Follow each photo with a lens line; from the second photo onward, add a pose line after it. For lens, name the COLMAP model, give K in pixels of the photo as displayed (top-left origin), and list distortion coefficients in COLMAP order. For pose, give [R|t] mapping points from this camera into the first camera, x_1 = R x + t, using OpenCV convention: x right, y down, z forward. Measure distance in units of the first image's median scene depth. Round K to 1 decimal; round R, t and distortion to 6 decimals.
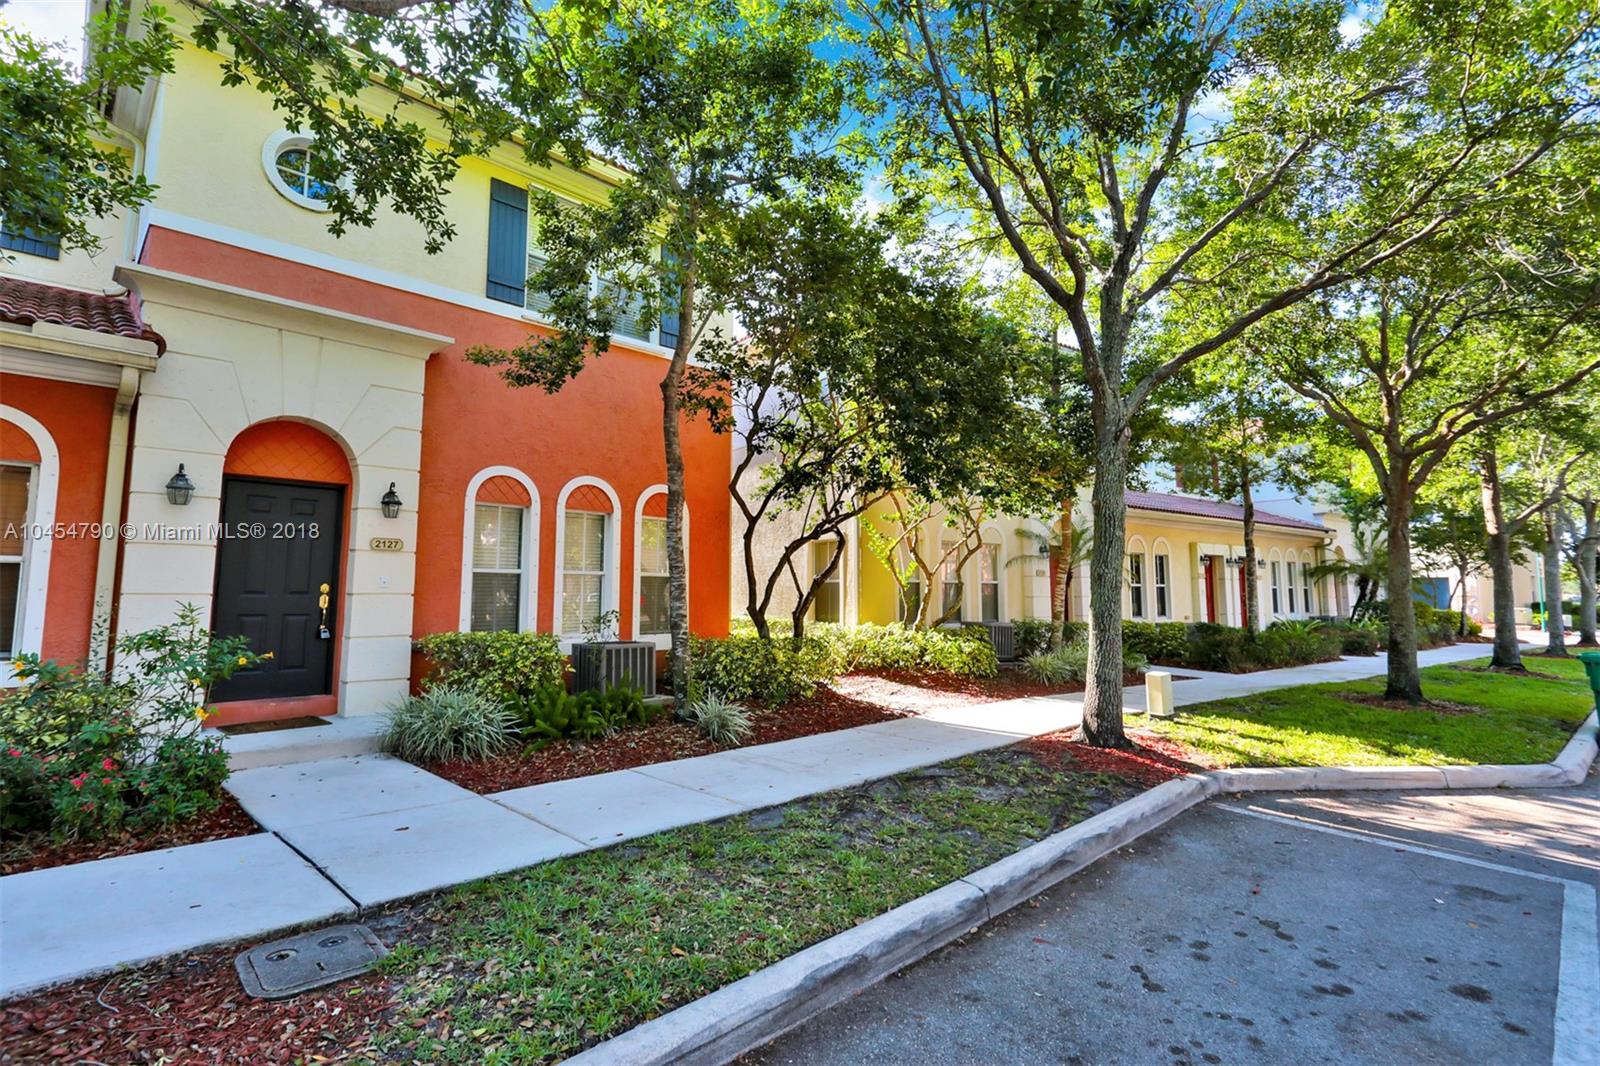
lens RADIAL K [[771.3, 0, 793.2], [0, 771.3, 519.3], [0, 0, 1]] dist [-0.004080, 0.001283]
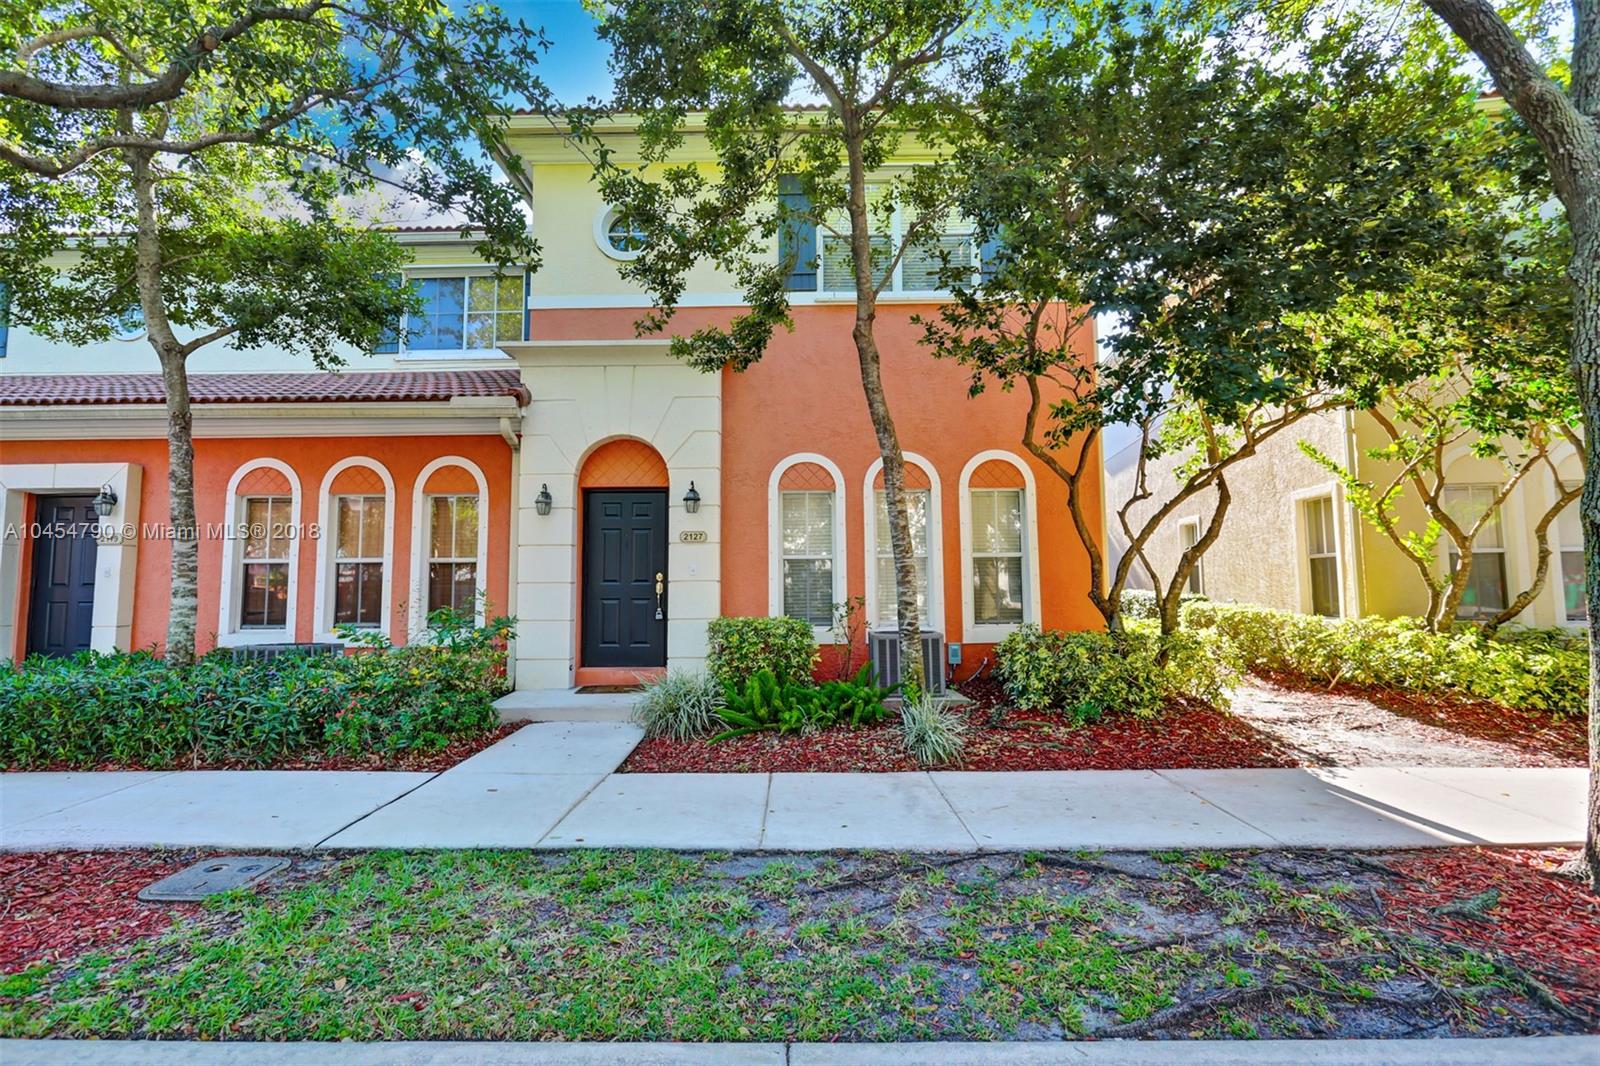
lens RADIAL K [[771.3, 0, 793.2], [0, 771.3, 519.3], [0, 0, 1]] dist [-0.004080, 0.001283]
pose [[0.698933, -0.065276, -0.712203, 0.388692], [0.080859, 0.996653, -0.011994, 0.033908], [0.710602, -0.049206, 0.701872, 0.333479]]
